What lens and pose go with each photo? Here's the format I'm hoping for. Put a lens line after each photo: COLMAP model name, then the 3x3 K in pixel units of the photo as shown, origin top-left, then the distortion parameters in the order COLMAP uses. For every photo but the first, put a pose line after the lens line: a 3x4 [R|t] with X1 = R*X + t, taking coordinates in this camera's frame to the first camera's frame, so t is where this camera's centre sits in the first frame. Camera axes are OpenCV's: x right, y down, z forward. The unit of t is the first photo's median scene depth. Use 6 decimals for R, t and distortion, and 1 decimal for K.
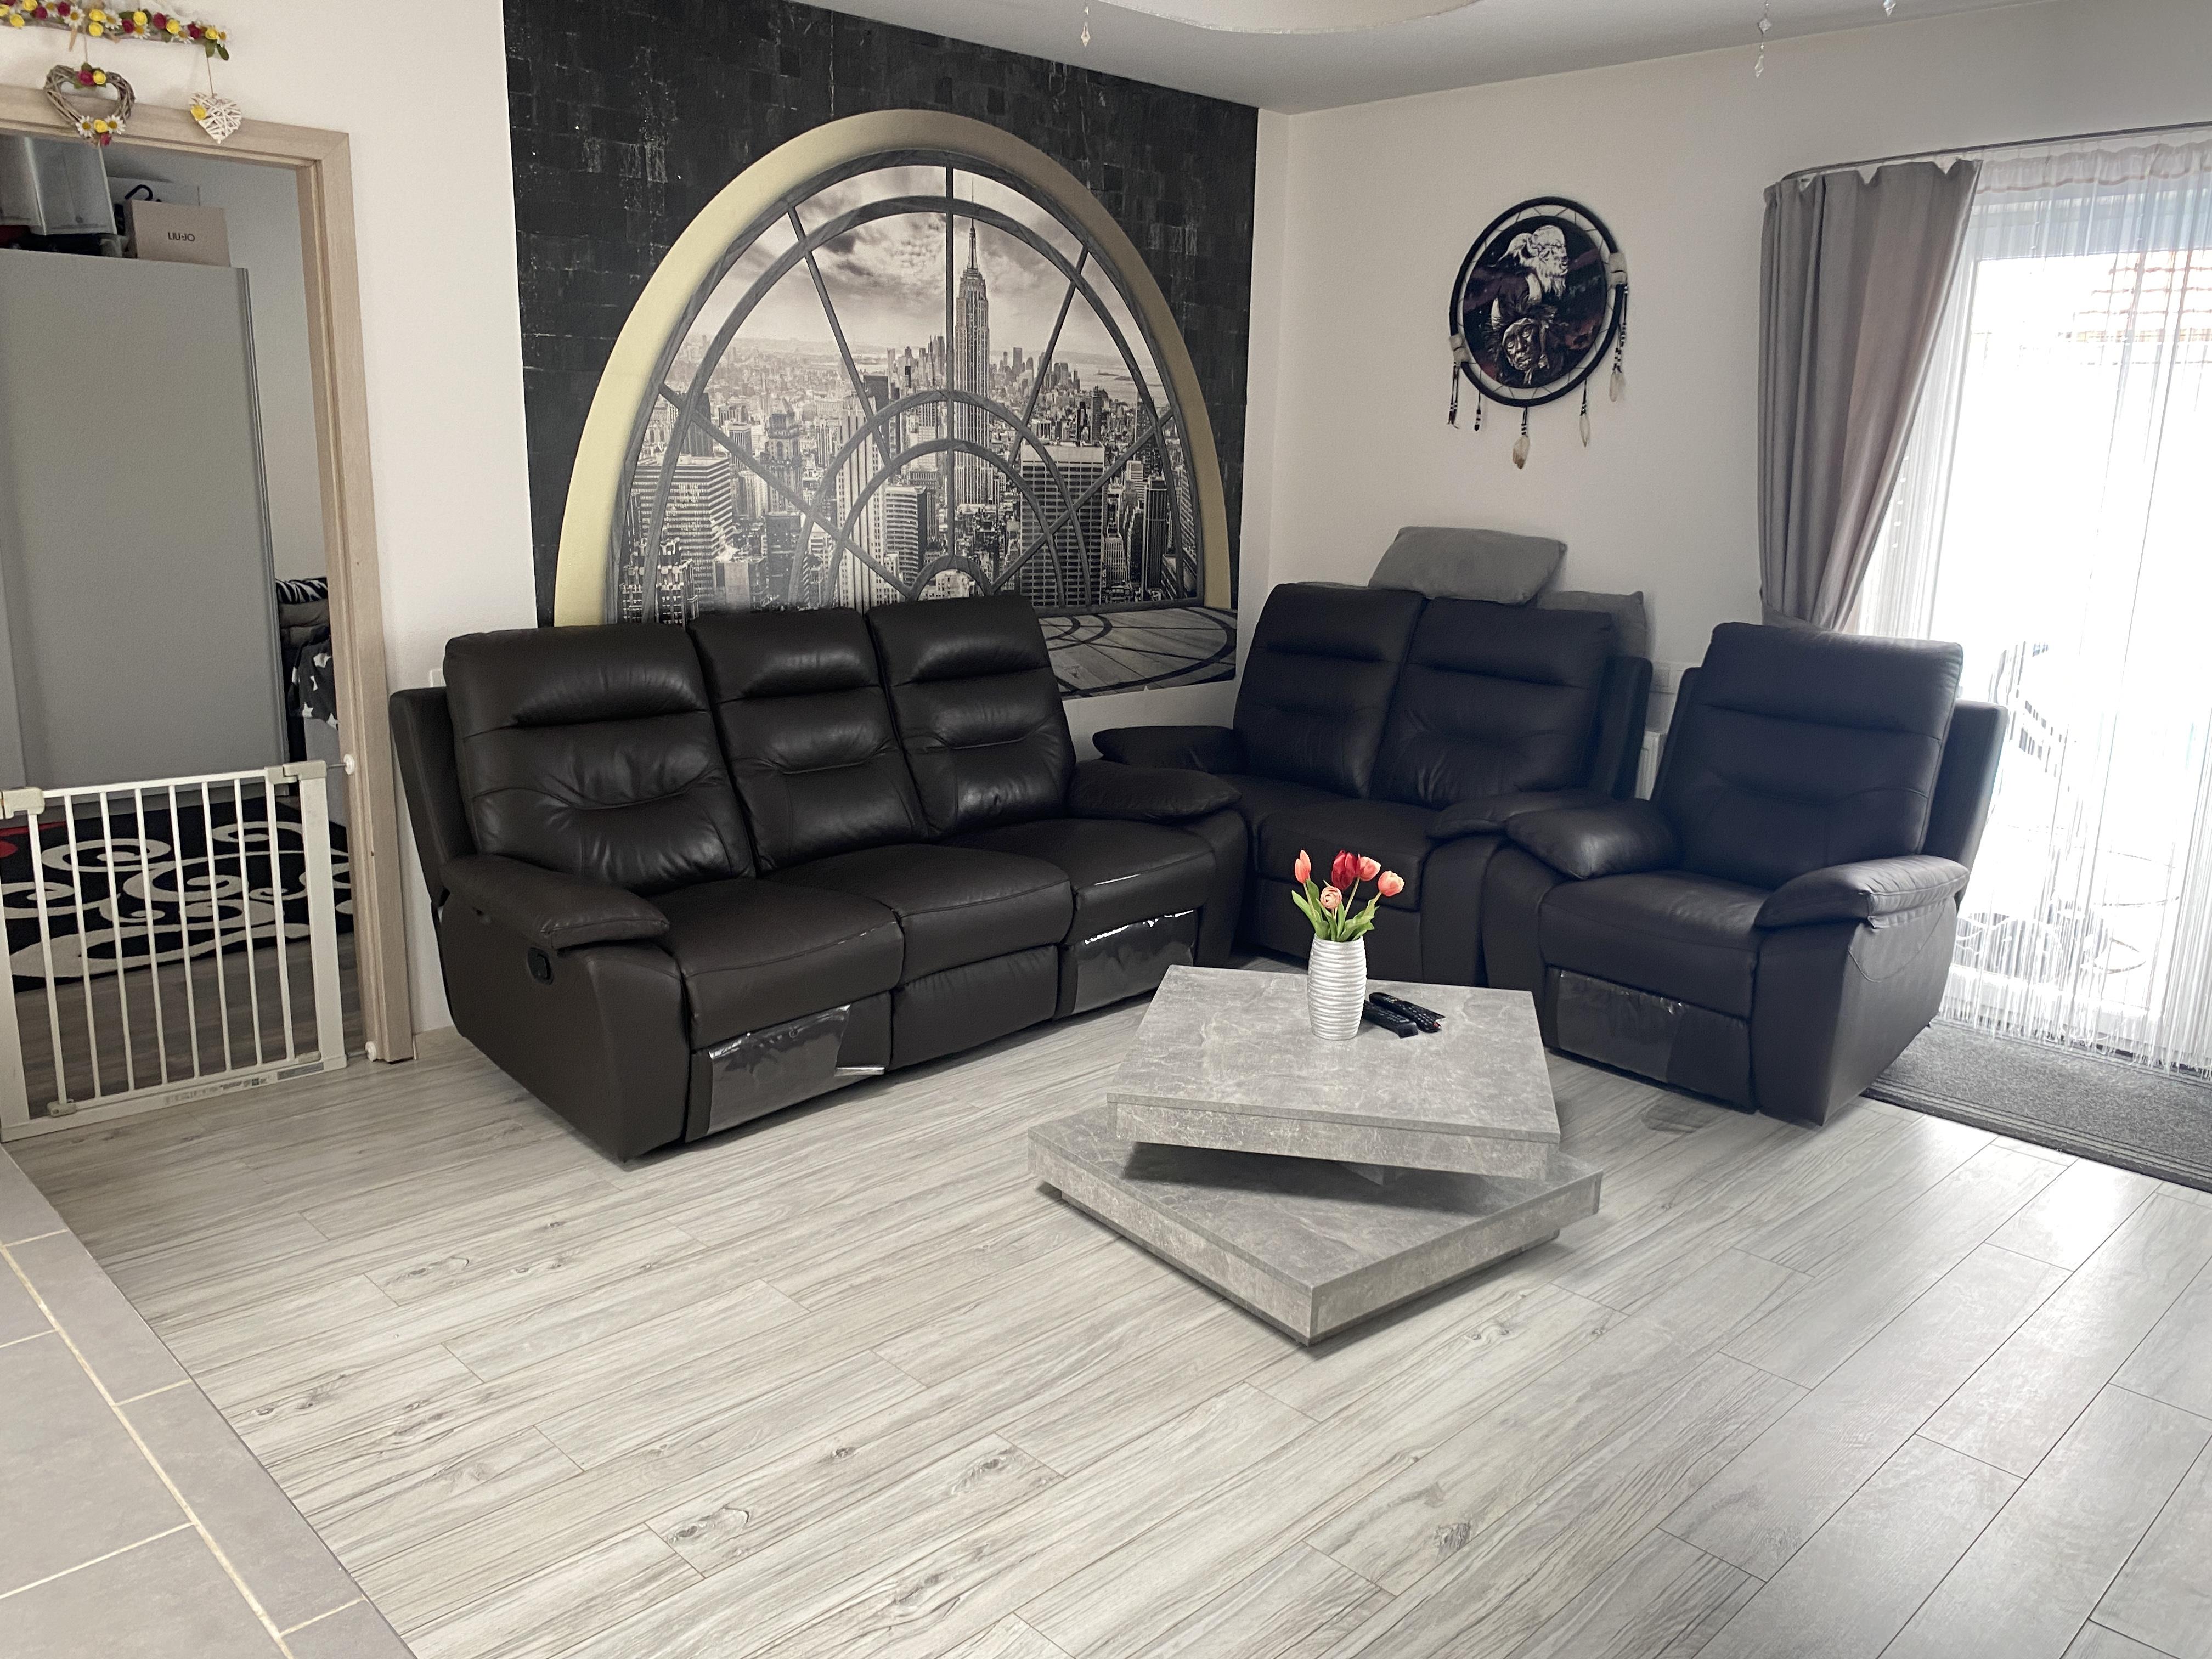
lens RADIAL K [[1683.6, 0, 1097.6], [0, 1683.6, 816.3], [0, 0, 1]] dist [0.046740, -0.050888]
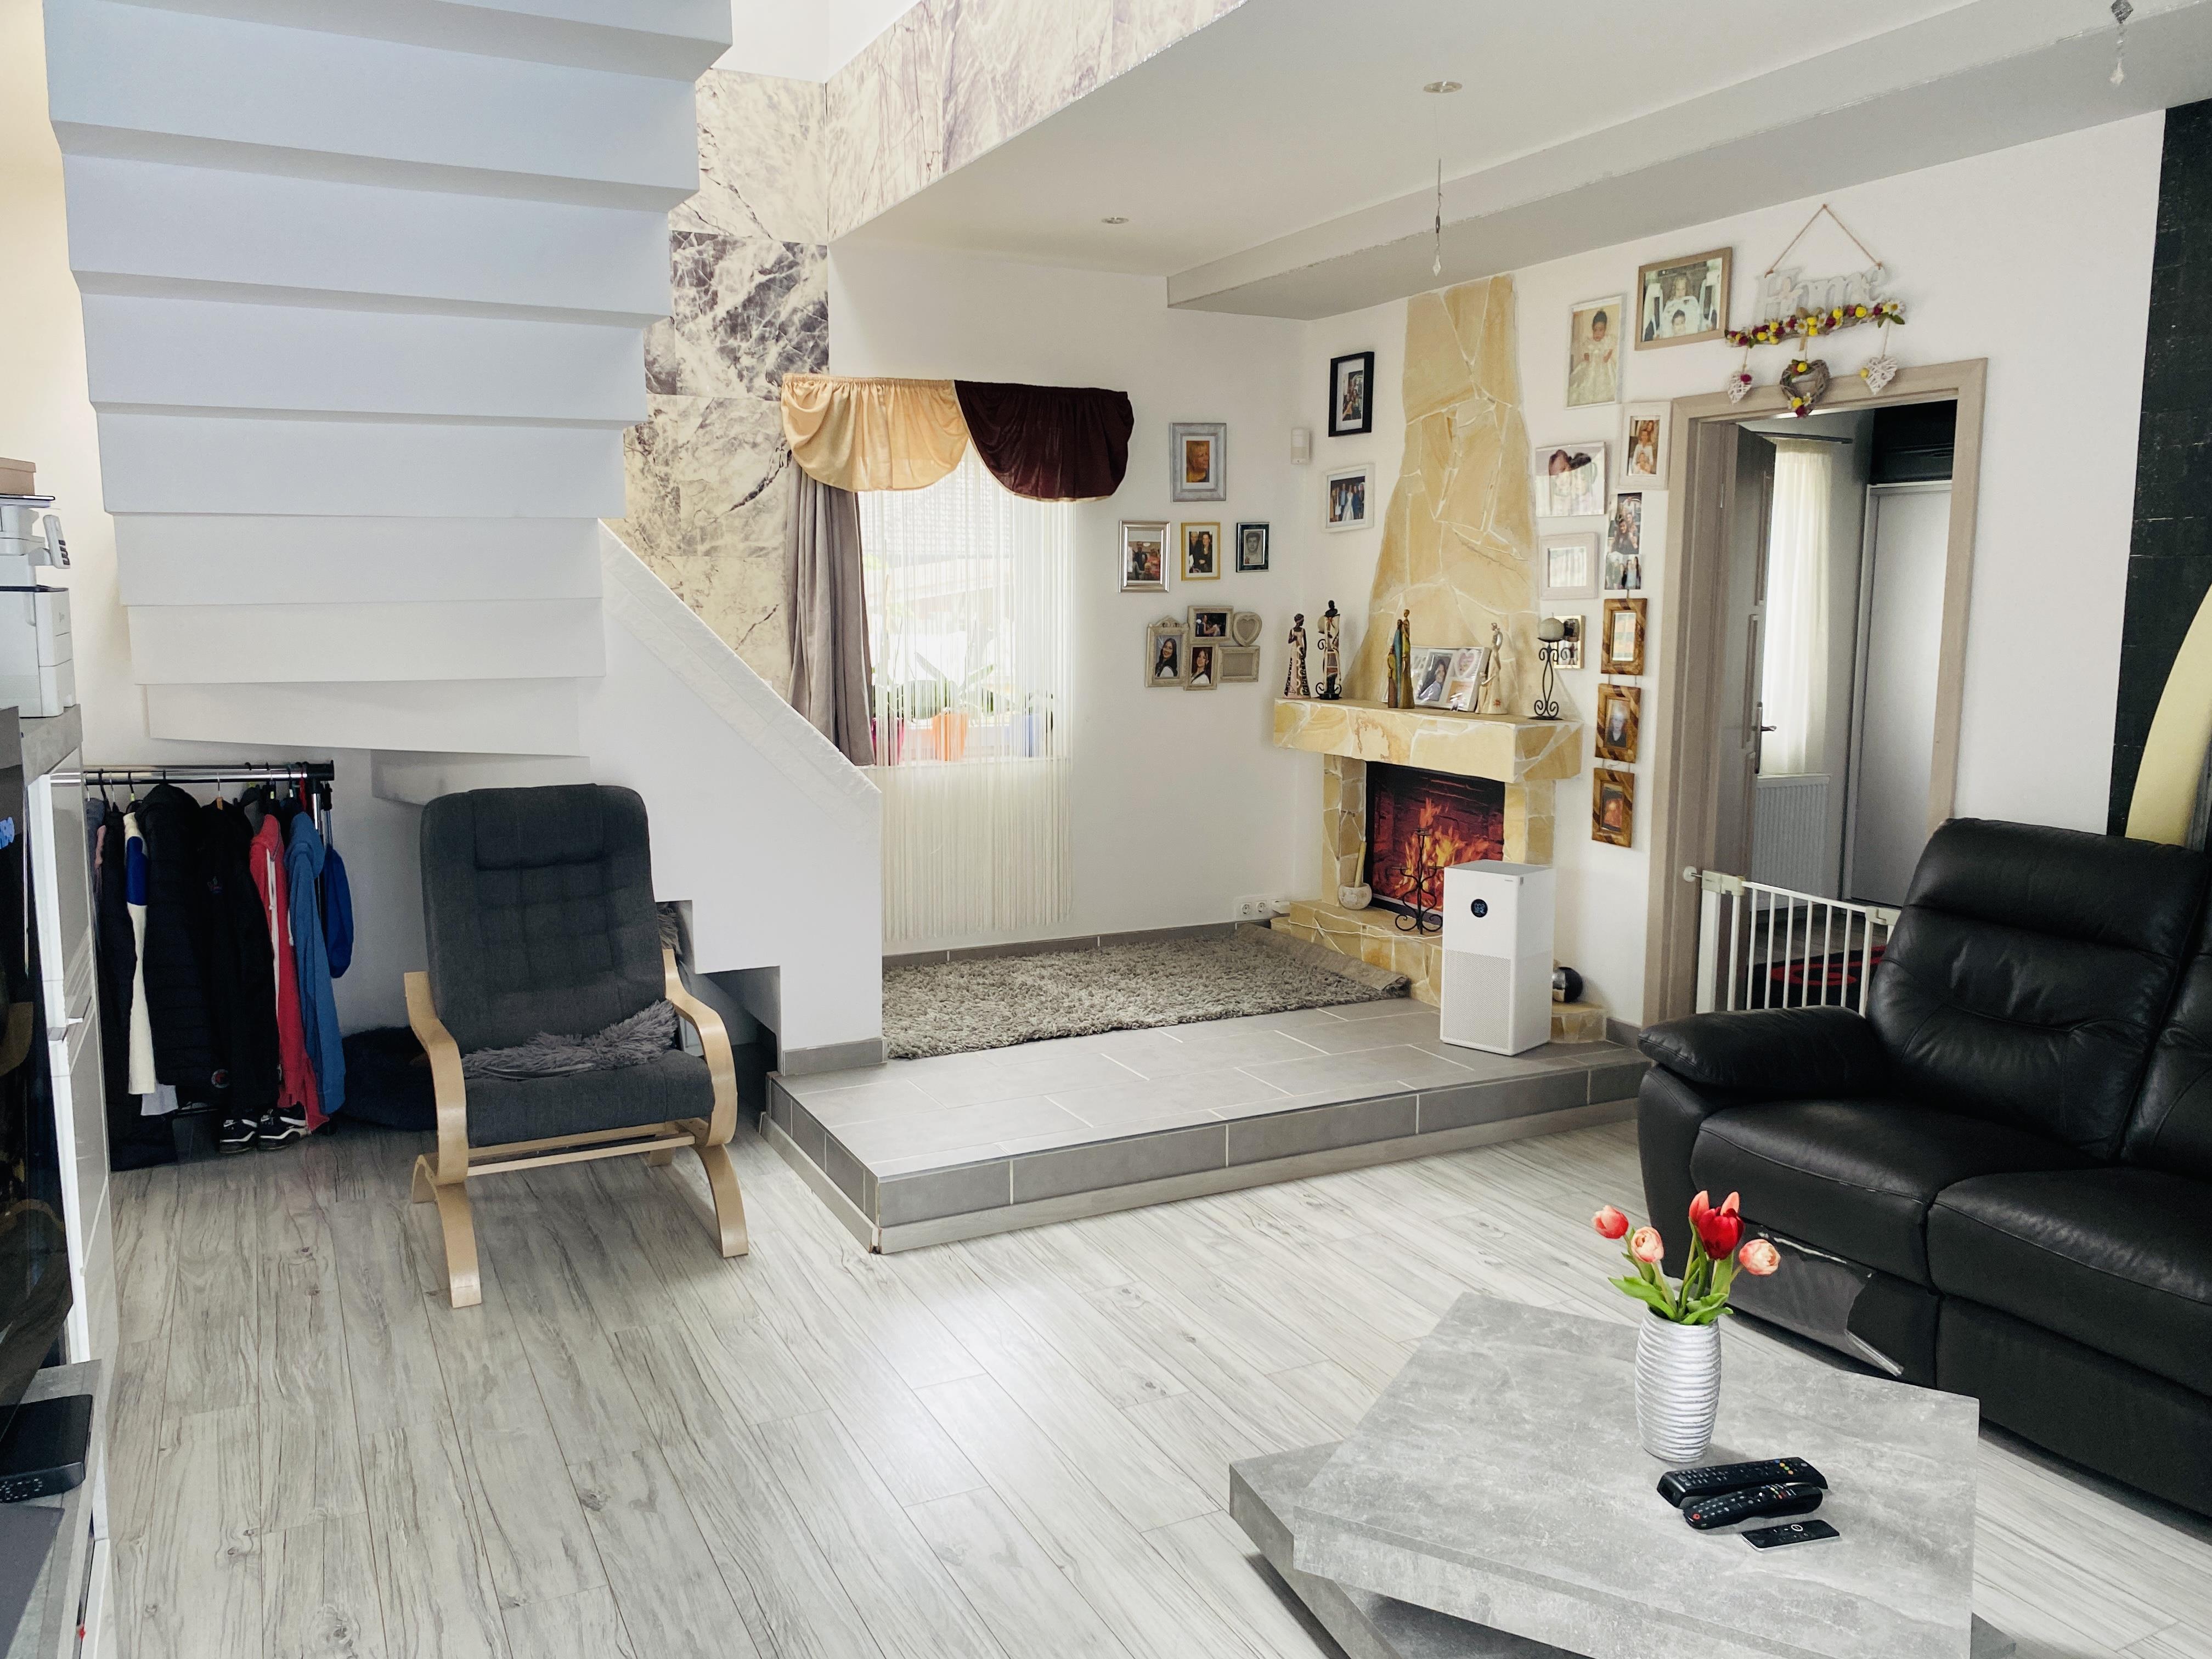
lens RADIAL K [[1683.6, 0, 1097.6], [0, 1683.6, 816.3], [0, 0, 1]] dist [0.046740, -0.050888]
pose [[-0.303249, 0.104622, -0.947151, 0.837054], [-0.215661, 0.960630, 0.175159, -0.193370], [0.928187, 0.257380, -0.268747, 0.872884]]
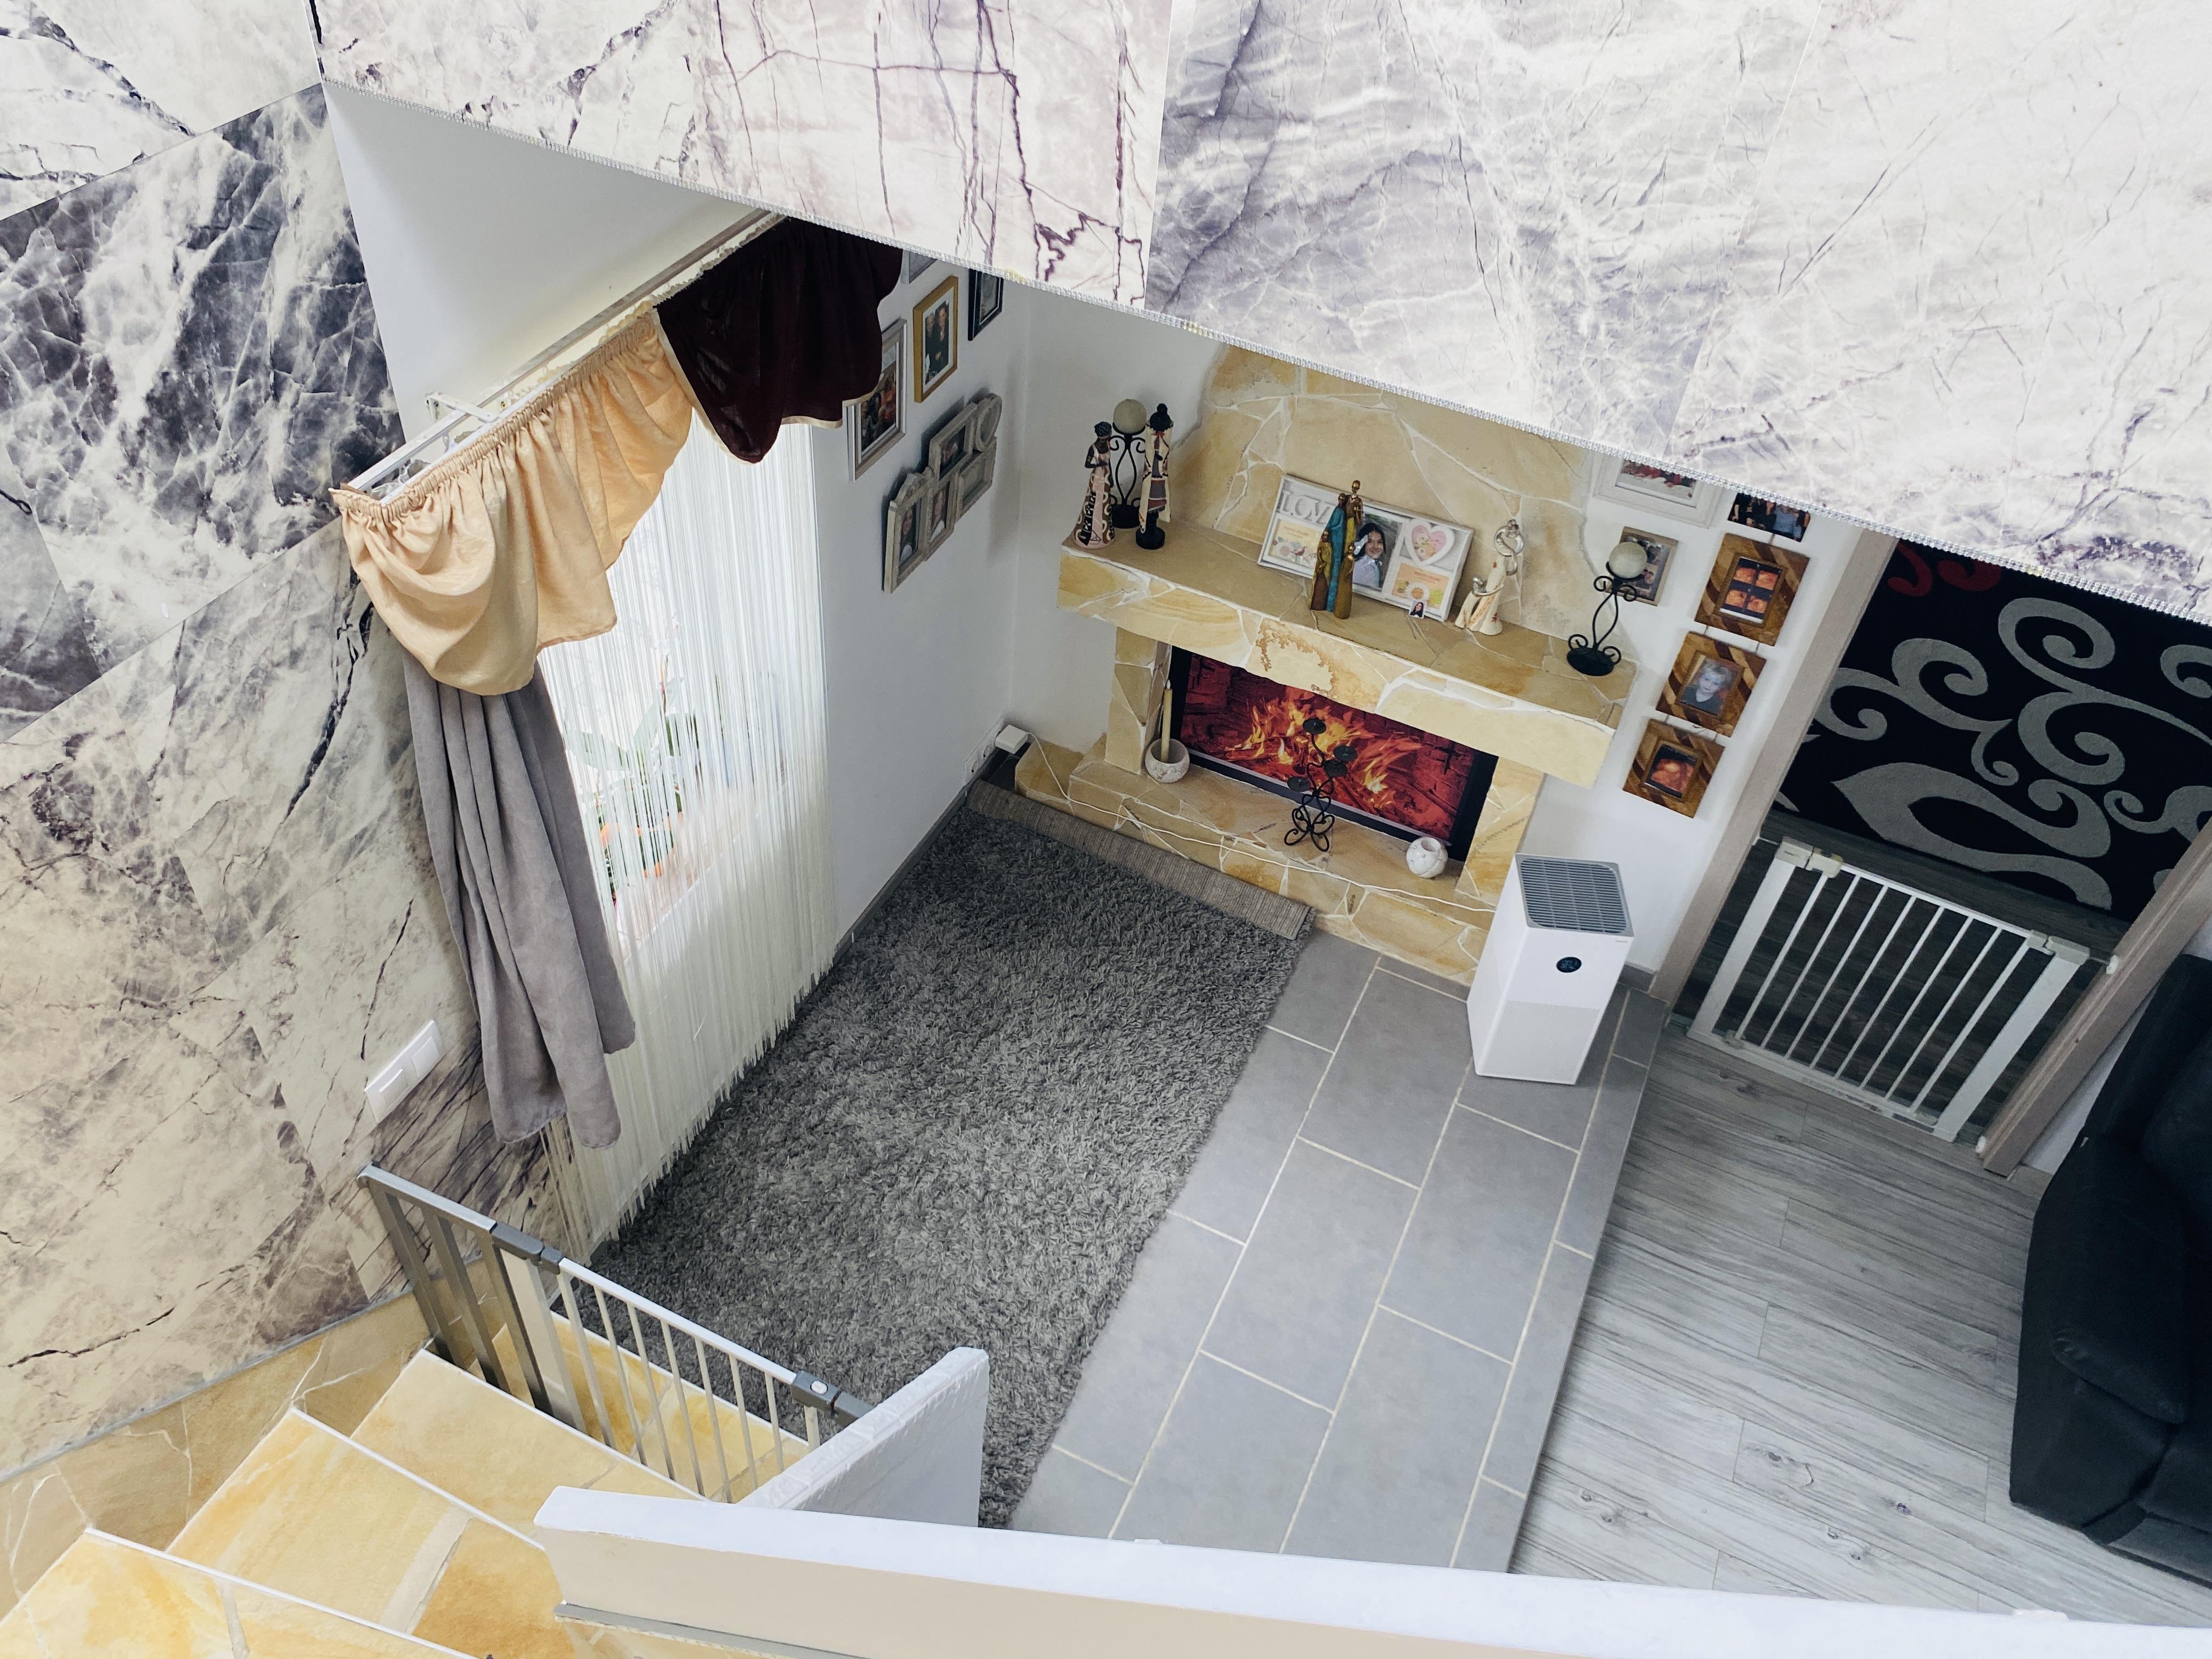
lens RADIAL K [[1691.7, 0, 1090.3], [0, 1691.7, 808.7], [0, 0, 1]] dist [0.001661, 0.001712]
pose [[0.351648, 0.649101, -0.674546, -0.049506], [-0.264591, 0.760102, 0.593496, -0.592158], [0.897962, -0.030223, 0.439035, 0.037584]]
